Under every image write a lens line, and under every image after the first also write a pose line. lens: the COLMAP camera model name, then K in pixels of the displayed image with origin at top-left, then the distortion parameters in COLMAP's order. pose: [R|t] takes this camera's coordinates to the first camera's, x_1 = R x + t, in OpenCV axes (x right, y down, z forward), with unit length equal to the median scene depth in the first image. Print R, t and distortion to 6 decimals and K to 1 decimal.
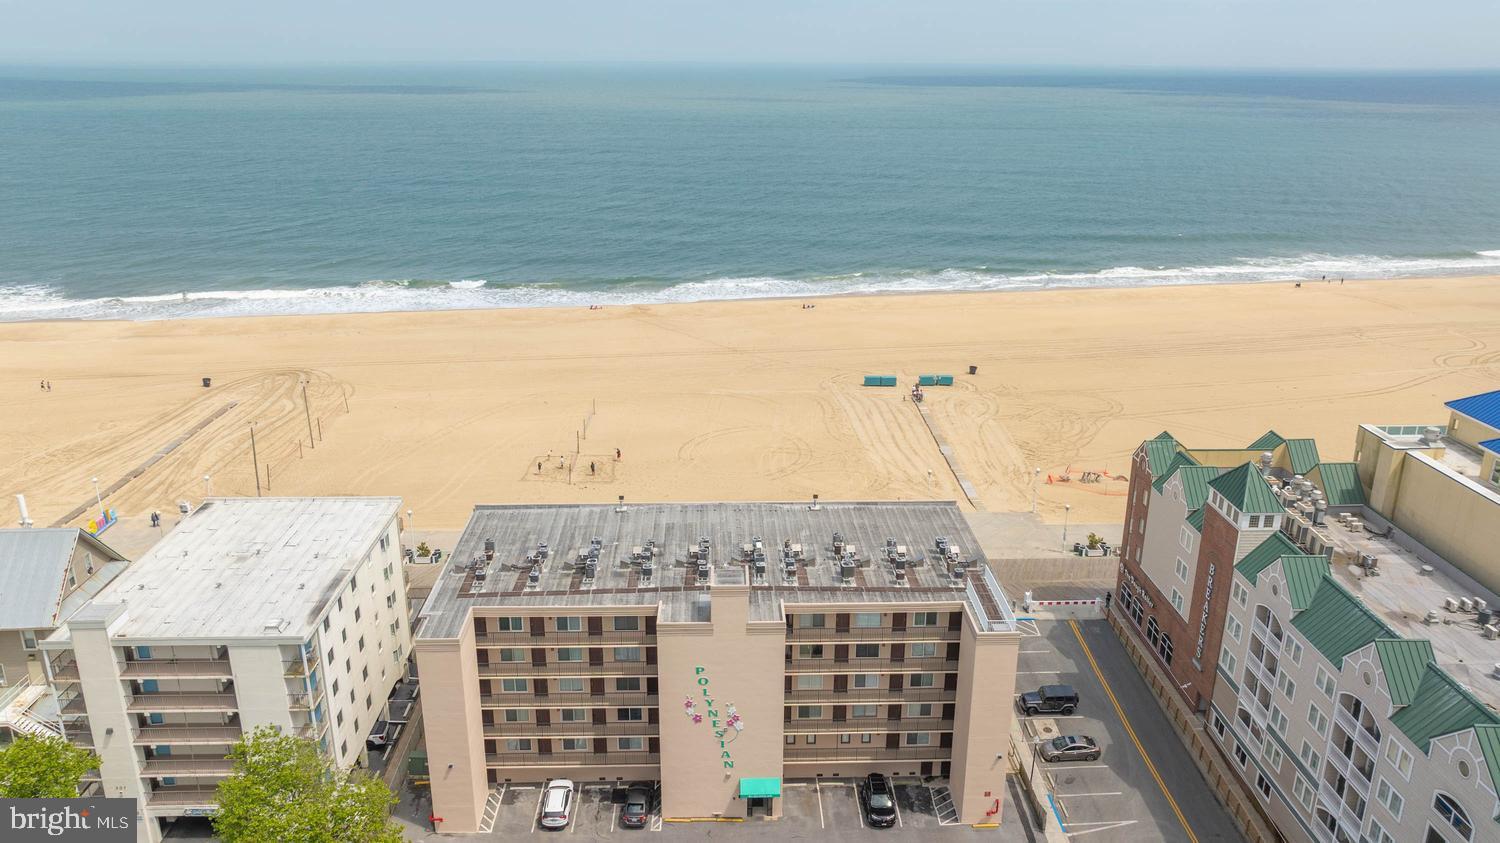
lens RADIAL K [[1057.1, 0, 752.8], [0, 1057.1, 440.9], [0, 0, 1]] dist [-0.004806, 0.005575]
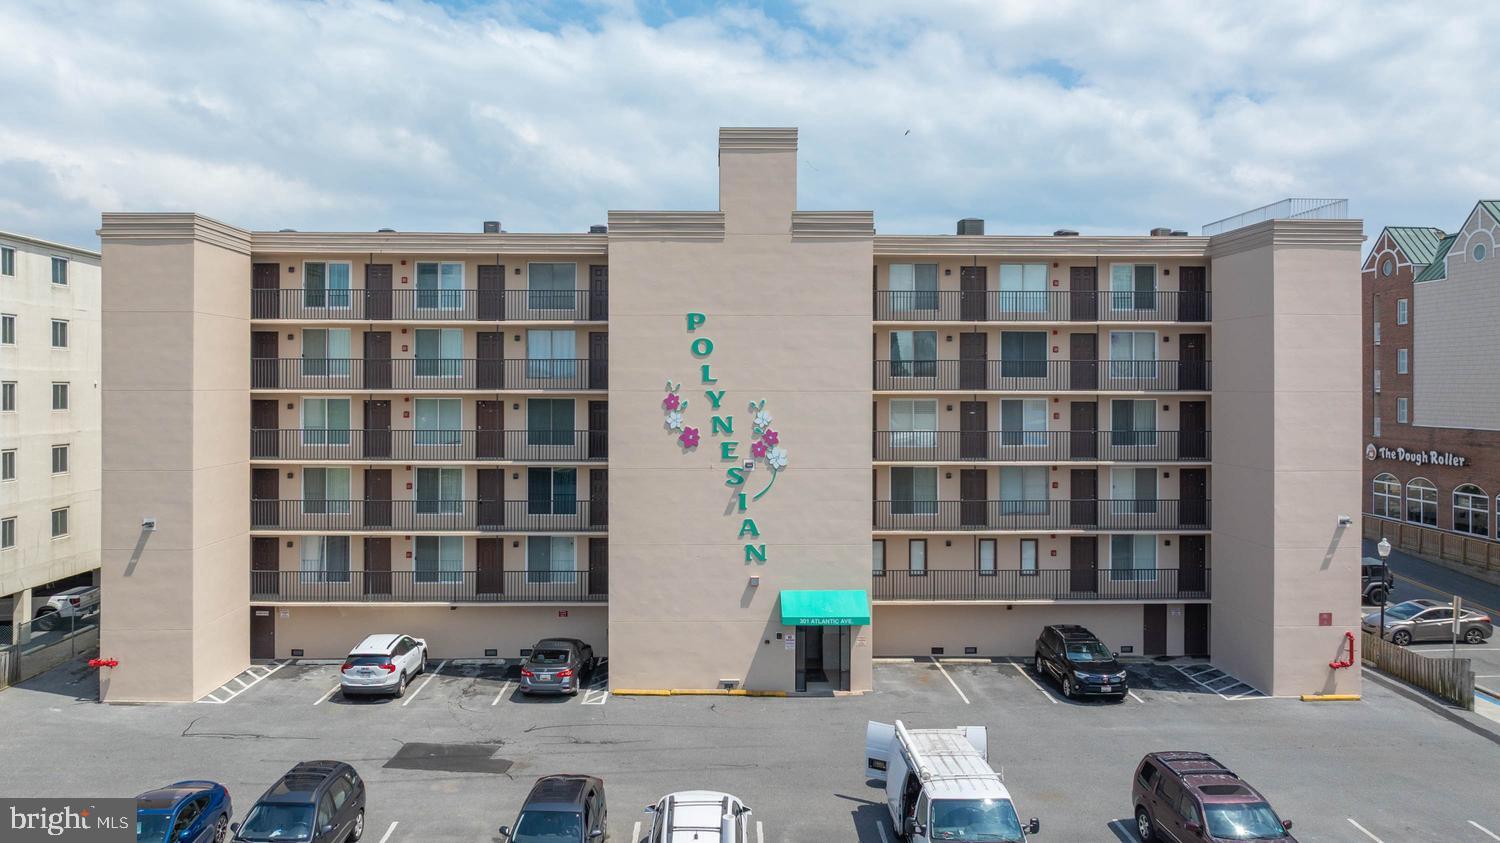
lens RADIAL K [[1057.1, 0, 727.6], [0, 1057.1, 373.8], [0, 0, 1]] dist [-0.004806, 0.005575]
pose [[0.999908, -0.004518, -0.012755, -0.027579], [-0.000060, 0.941133, -0.338036, 0.375551], [0.013531, 0.338006, 0.941047, 0.516648]]
